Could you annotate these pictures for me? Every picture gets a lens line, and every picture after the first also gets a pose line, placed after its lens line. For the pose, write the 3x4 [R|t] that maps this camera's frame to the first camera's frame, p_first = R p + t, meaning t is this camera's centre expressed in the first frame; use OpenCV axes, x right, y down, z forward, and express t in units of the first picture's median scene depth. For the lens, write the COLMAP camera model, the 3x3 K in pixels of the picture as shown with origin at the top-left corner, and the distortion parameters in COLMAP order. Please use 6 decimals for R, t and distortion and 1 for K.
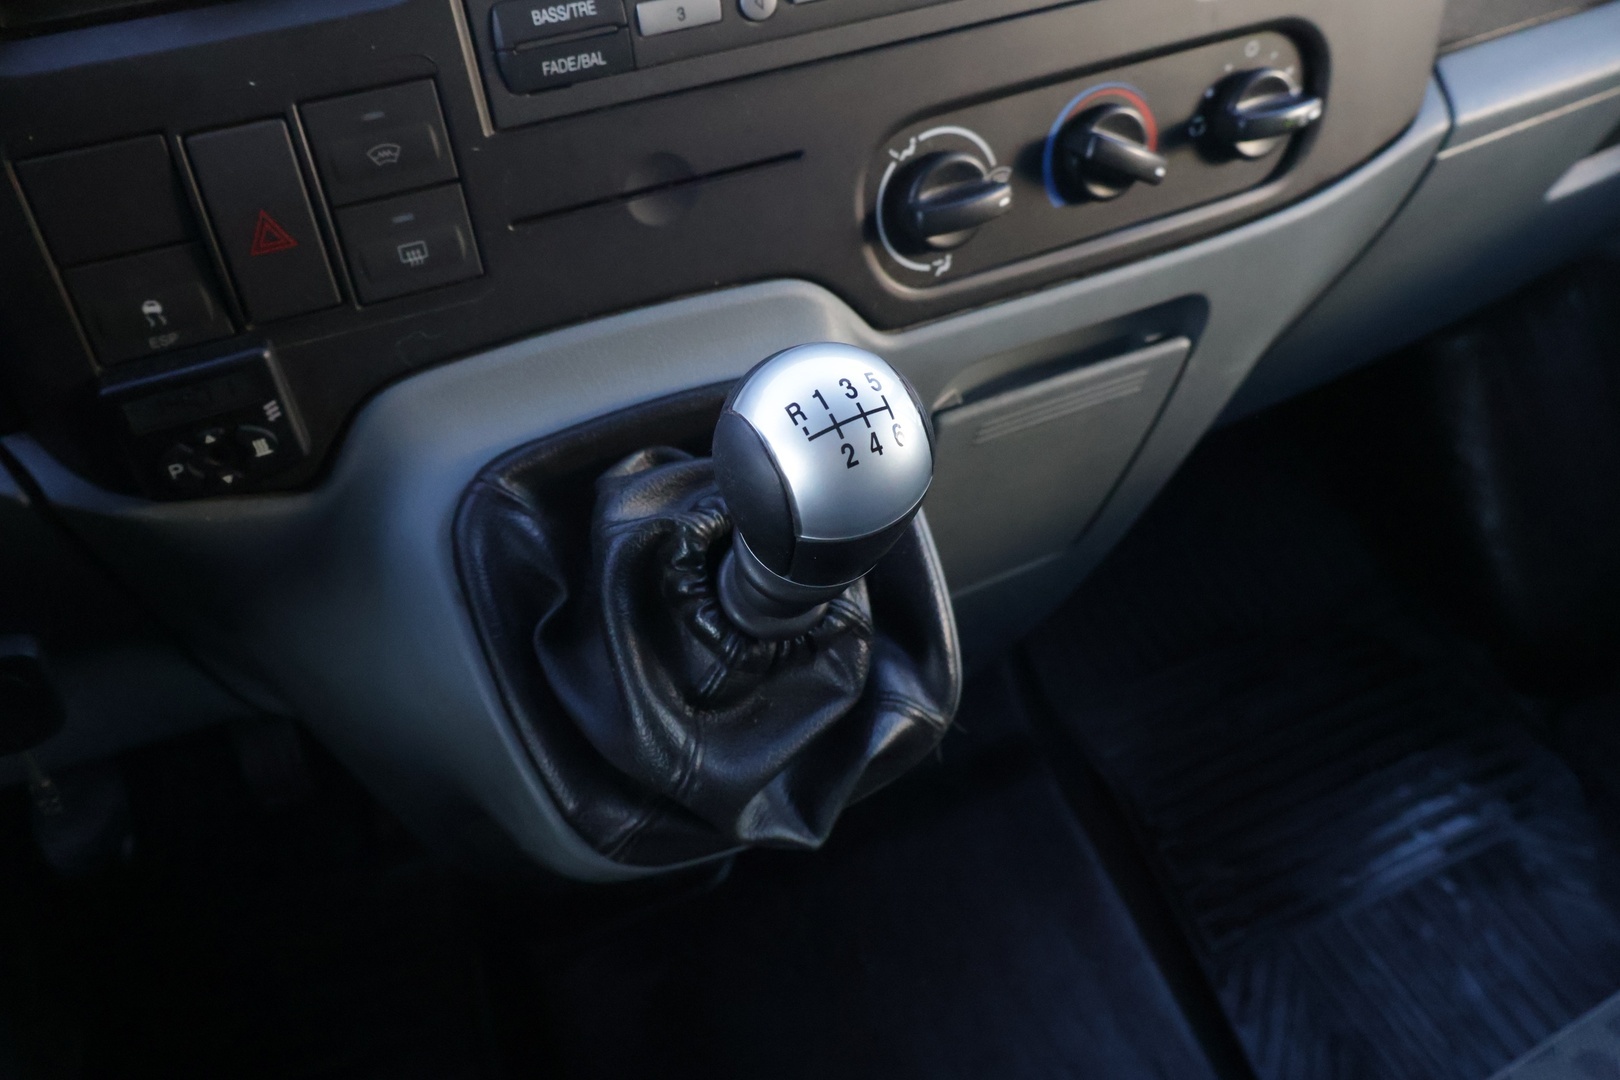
lens RADIAL K [[1355.7, 0, 810.0], [0, 1355.7, 540.0], [0, 0, 1]] dist [-0.011754, 0.000985]
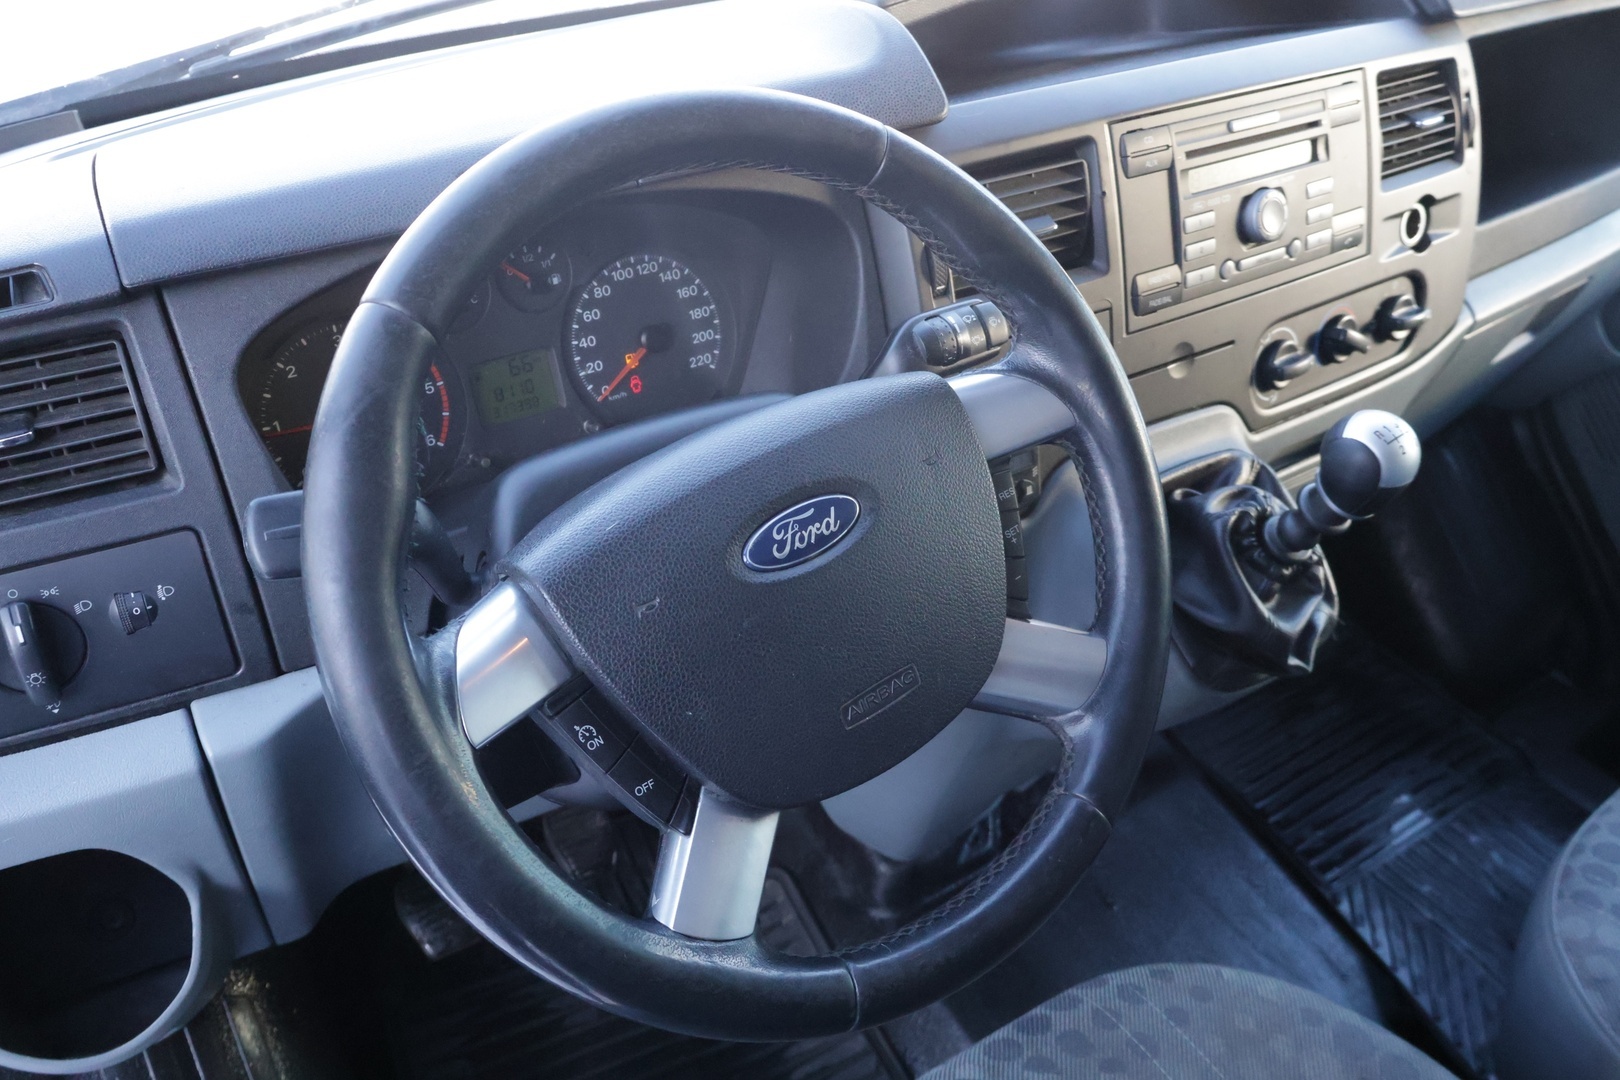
lens RADIAL K [[1337.2, 0, 803.5], [0, 1337.2, 542.2], [0, 0, 1]] dist [-0.006168, 0.010325]
pose [[0.986757, -0.057078, 0.151833, -1.019806], [0.081045, 0.984320, -0.156672, 0.287110], [-0.140510, 0.166903, 0.975910, -0.855901]]
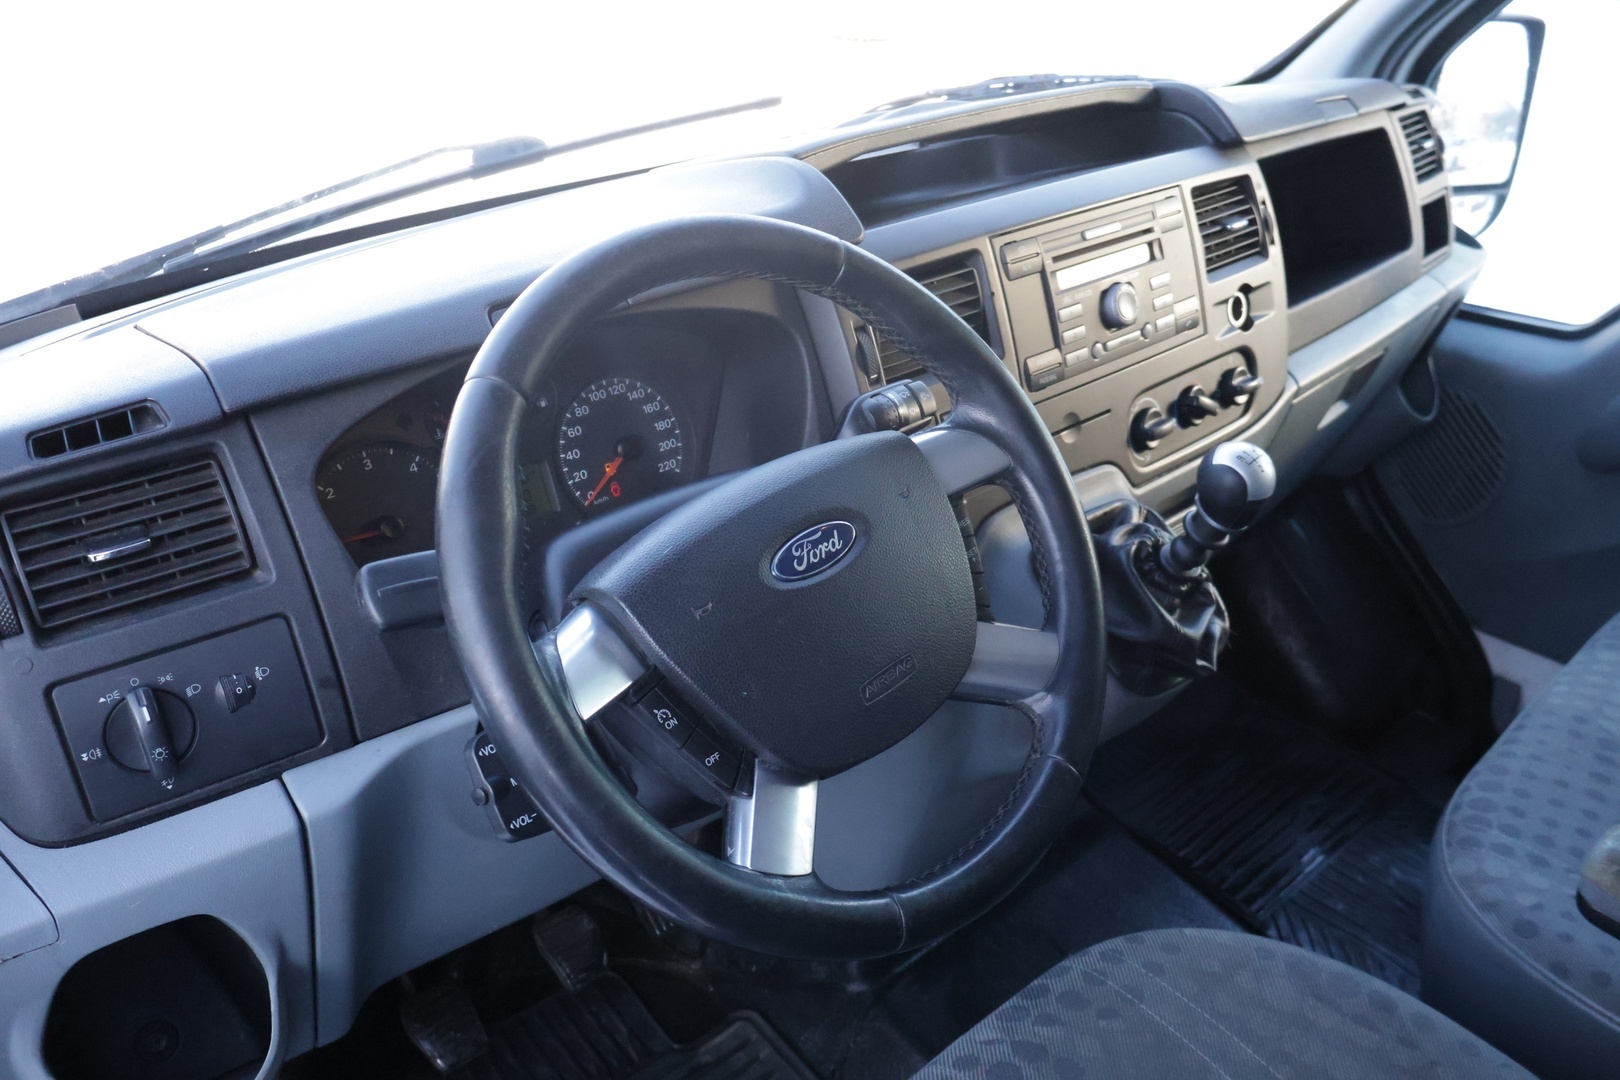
lens RADIAL K [[1359.4, 0, 810.0], [0, 1359.4, 540.0], [0, 0, 1]] dist [0.010994, -0.011160]
pose [[0.953957, -0.133263, 0.268713, -1.272672], [0.208572, 0.938550, -0.274995, 0.517135], [-0.215554, 0.318380, 0.923131, -1.111857]]
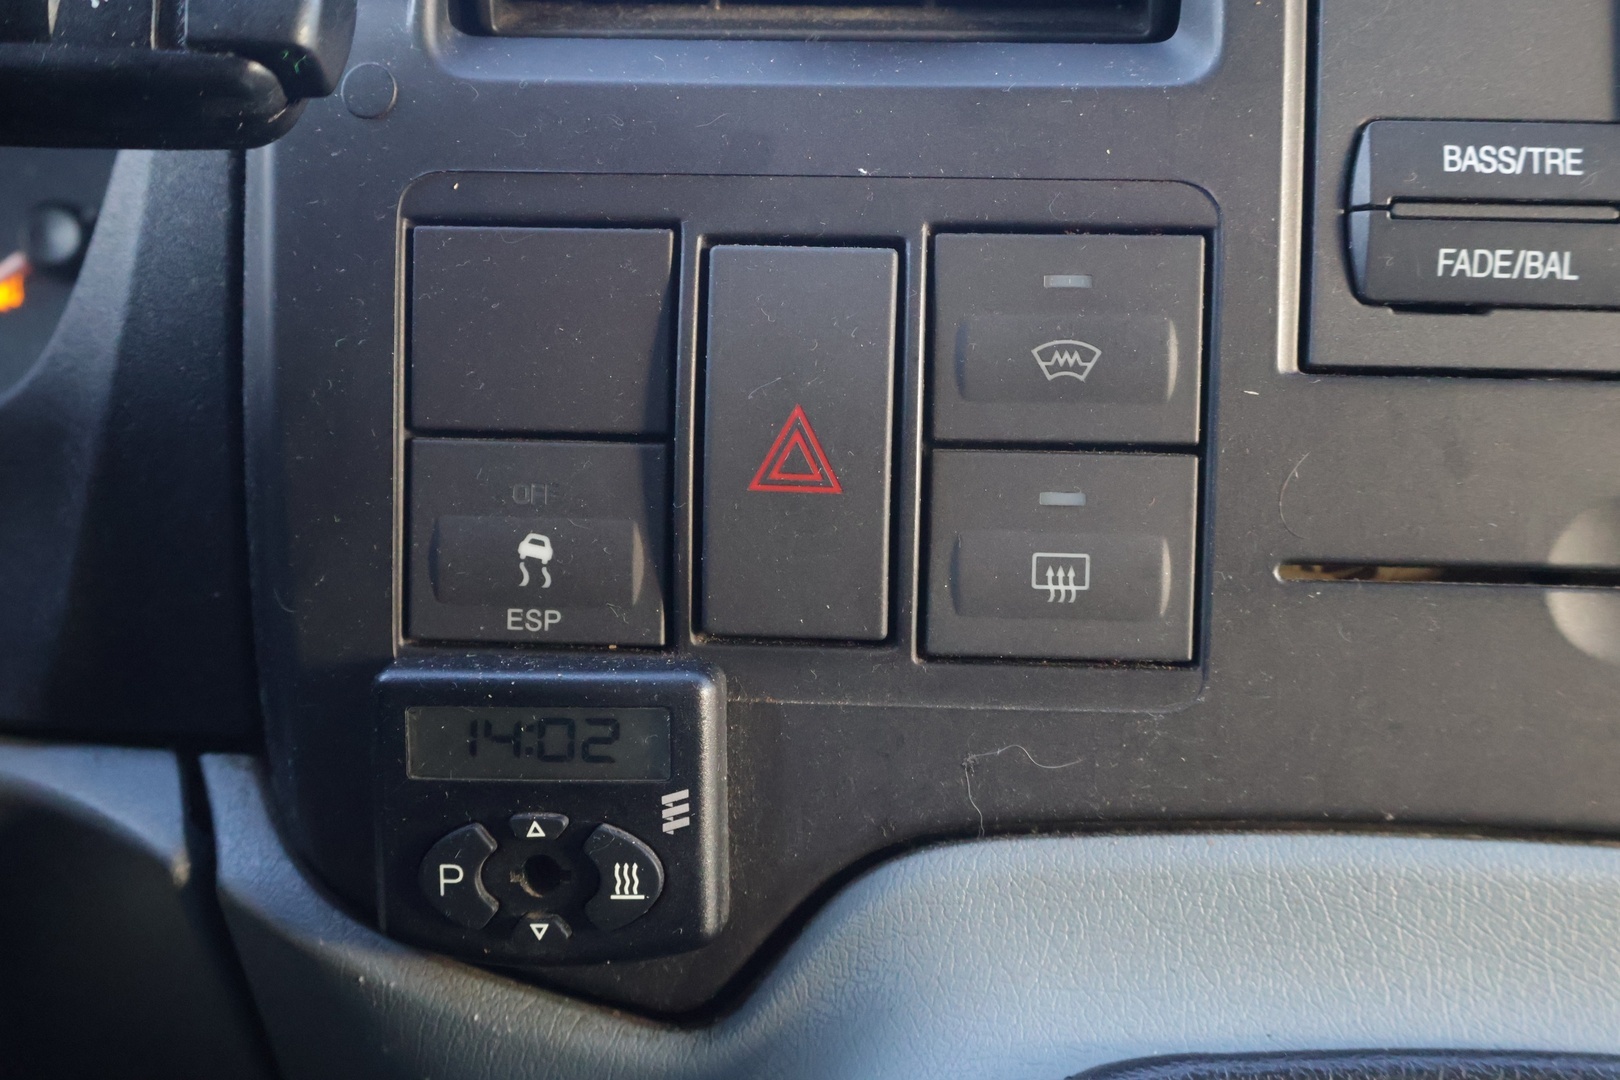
lens RADIAL K [[1990.2, 0, 810.0], [0, 1990.2, 540.0], [0, 0, 1]] dist [0.003093, -0.003347]
pose [[0.894688, 0.163381, -0.415741, -0.085330], [-0.337012, 0.857756, -0.388172, 0.072201], [0.293185, 0.487402, 0.822485, 0.397145]]
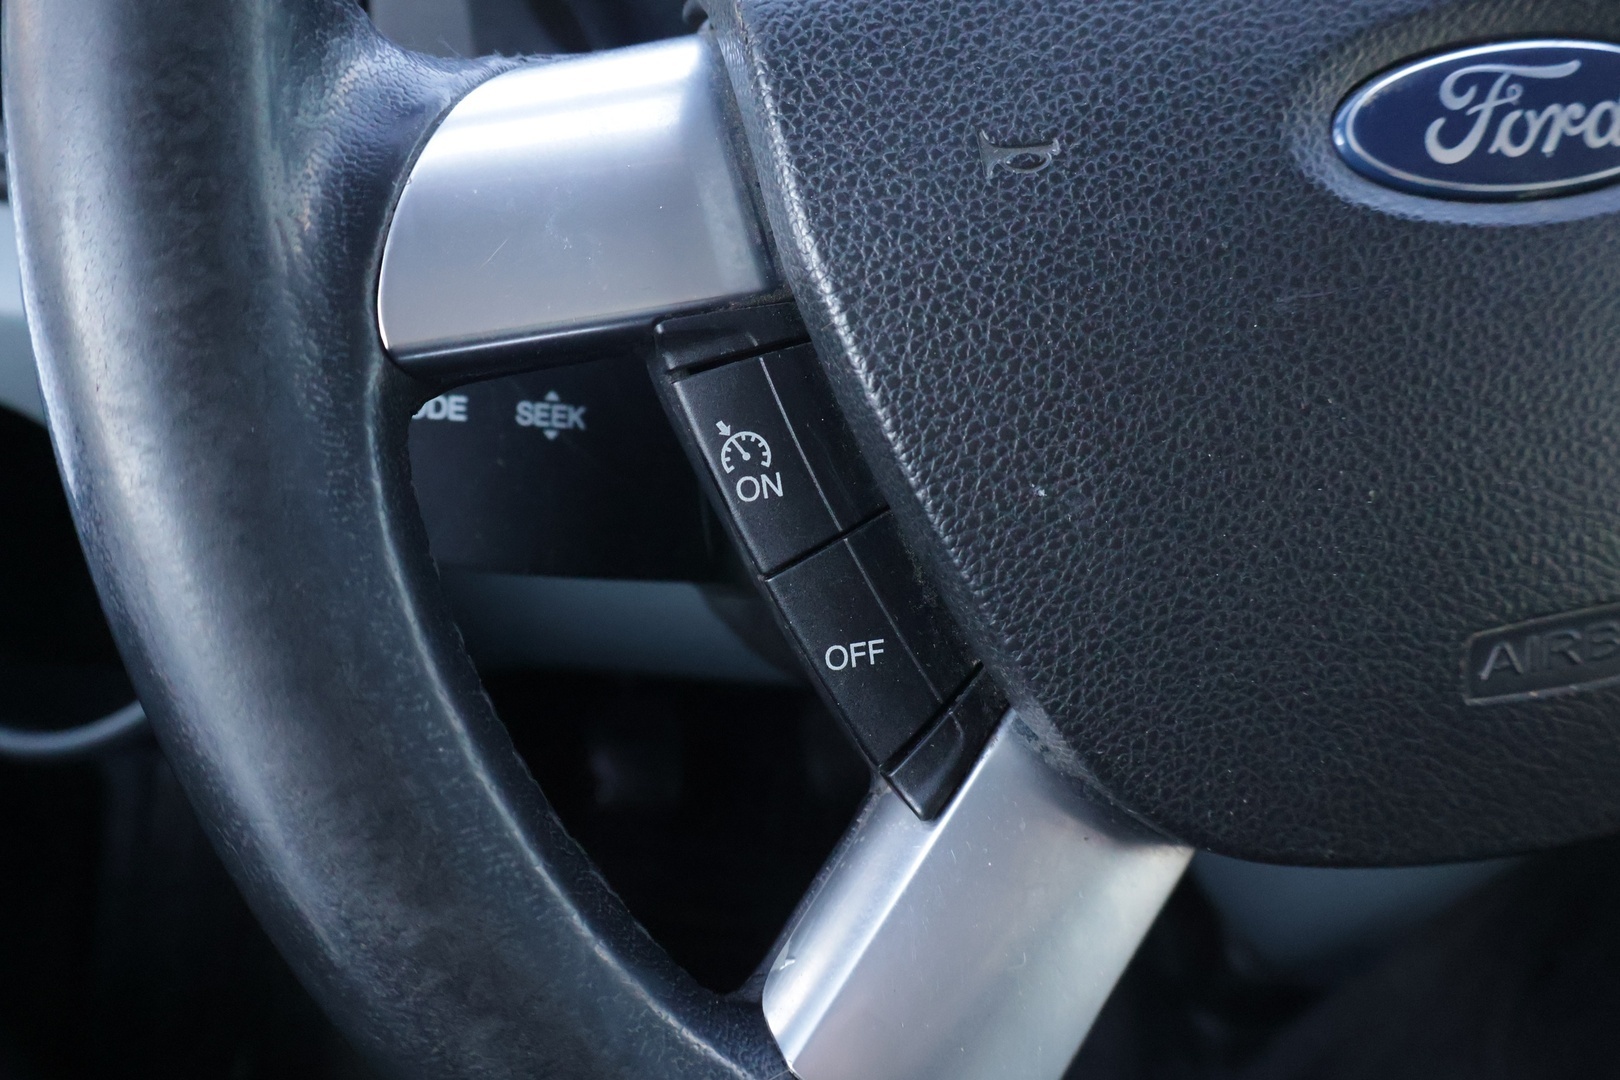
lens RADIAL K [[1337.2, 0, 803.5], [0, 1337.2, 542.2], [0, 0, 1]] dist [-0.006168, 0.010325]
pose [[0.956446, 0.253489, -0.144759, -0.950747], [-0.266361, 0.960752, -0.077509, 0.308368], [0.119430, 0.112692, 0.986426, -0.021952]]
